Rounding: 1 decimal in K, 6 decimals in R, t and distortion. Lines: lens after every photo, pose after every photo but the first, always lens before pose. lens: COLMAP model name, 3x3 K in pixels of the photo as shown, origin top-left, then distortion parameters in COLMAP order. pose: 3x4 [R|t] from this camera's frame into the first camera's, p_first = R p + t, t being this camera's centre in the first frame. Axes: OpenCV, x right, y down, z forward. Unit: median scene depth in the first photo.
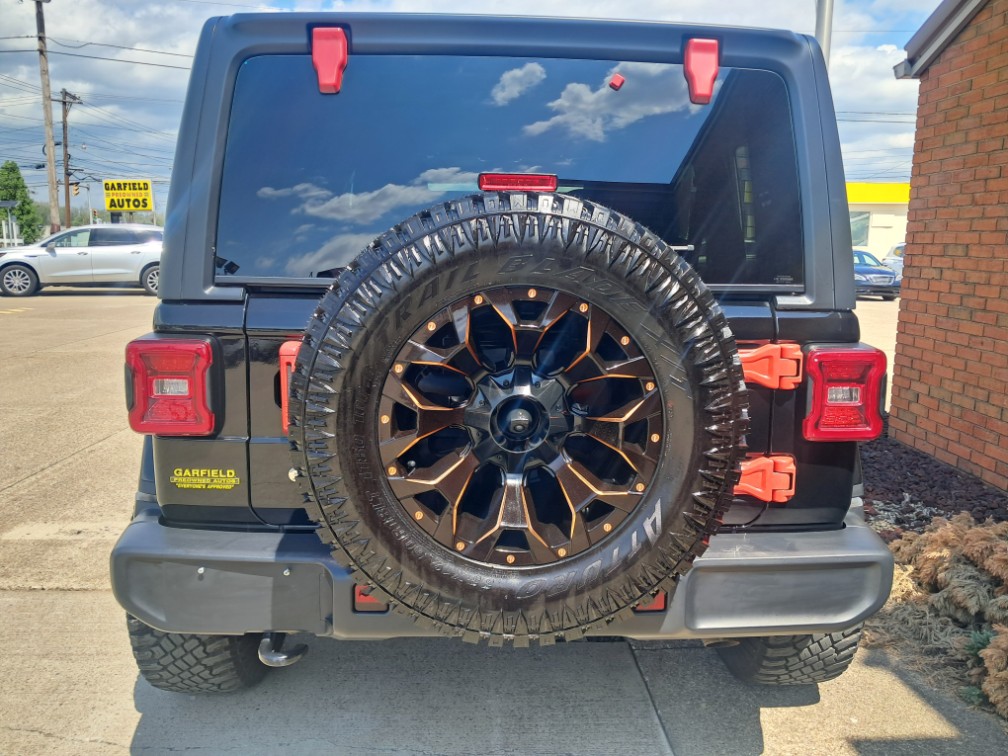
lens RADIAL K [[805.8, 0, 504.0], [0, 805.8, 378.0], [0, 0, 1]] dist [0.030698, 0.000946]
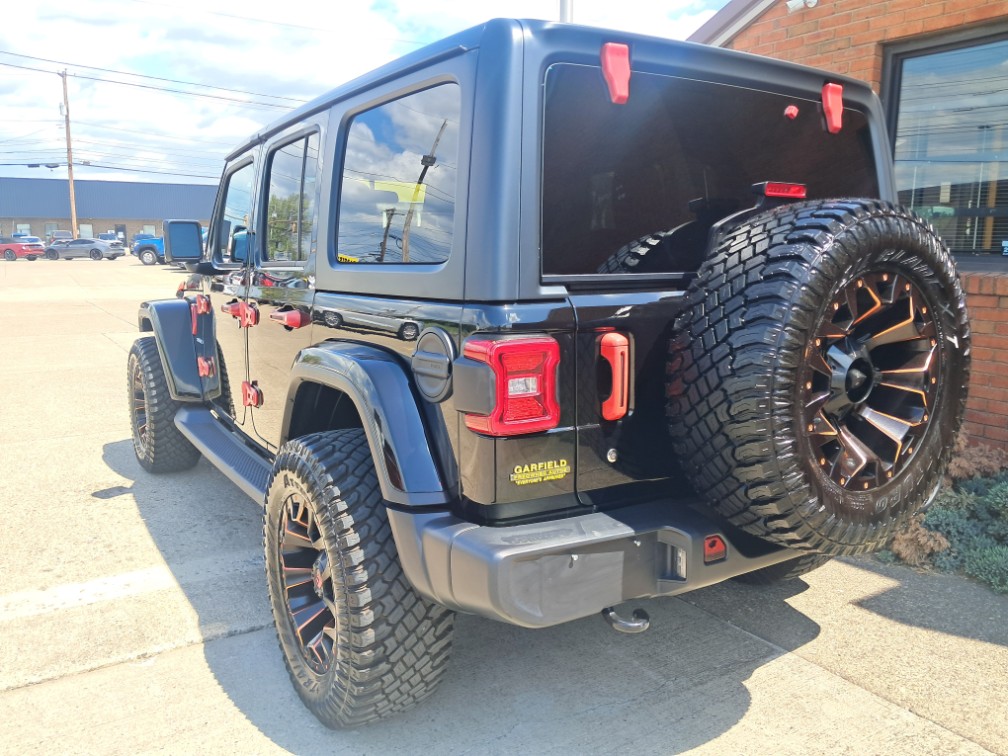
lens RADIAL K [[805.2, 0, 504.0], [0, 805.2, 378.0], [0, 0, 1]] dist [0.045830, -0.000812]
pose [[0.853233, -0.088259, 0.514008, -0.929763], [0.087682, 0.995824, 0.025441, -0.023996], [-0.514107, 0.023362, 0.857408, 0.150838]]
